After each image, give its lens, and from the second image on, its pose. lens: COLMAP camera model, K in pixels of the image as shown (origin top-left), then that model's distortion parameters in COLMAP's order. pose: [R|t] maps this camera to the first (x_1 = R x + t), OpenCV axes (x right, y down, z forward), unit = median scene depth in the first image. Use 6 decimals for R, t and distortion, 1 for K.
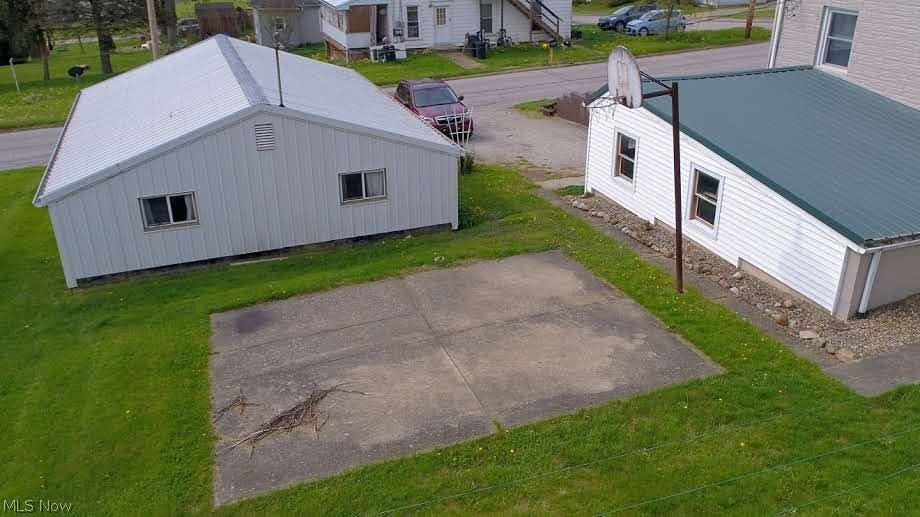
lens RADIAL K [[752.1, 0, 460.0], [0, 752.1, 258.5], [0, 0, 1]] dist [-0.005738, 0.000443]
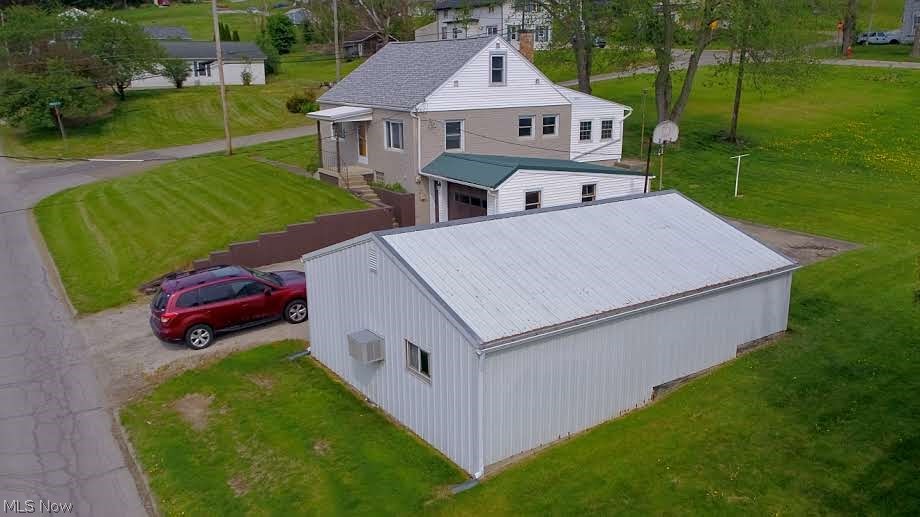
lens RADIAL K [[752.1, 0, 460.0], [0, 752.1, 258.5], [0, 0, 1]] dist [-0.005738, 0.000443]
pose [[-0.235730, -0.240162, 0.941676, -1.748884], [0.411158, 0.853341, 0.320559, -0.809410], [-0.880557, 0.462743, -0.102414, 1.707603]]
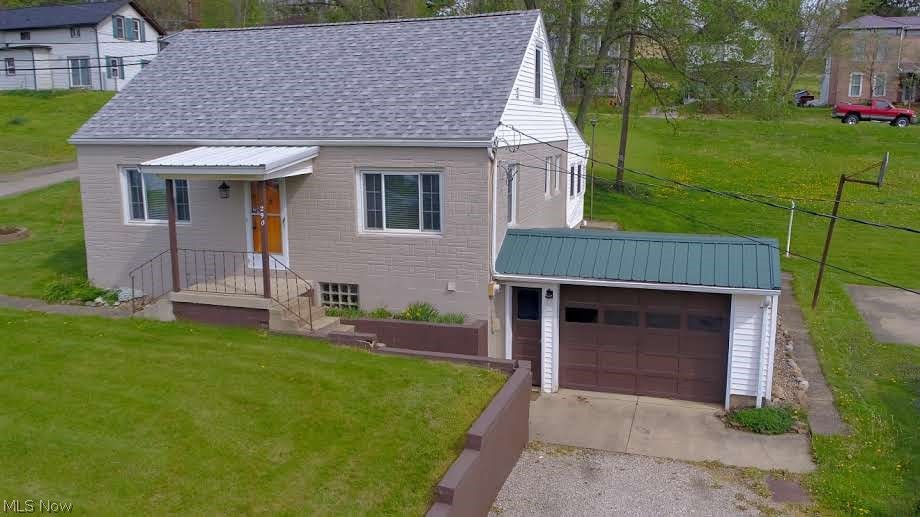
lens RADIAL K [[734.9, 0, 471.1], [0, 734.9, 257.9], [0, 0, 1]] dist [0.005128, 0.005105]
pose [[-0.805250, -0.099625, 0.584506, -0.020791], [0.251536, 0.835287, 0.488901, -0.901190], [-0.536937, 0.540712, -0.647556, 2.172958]]
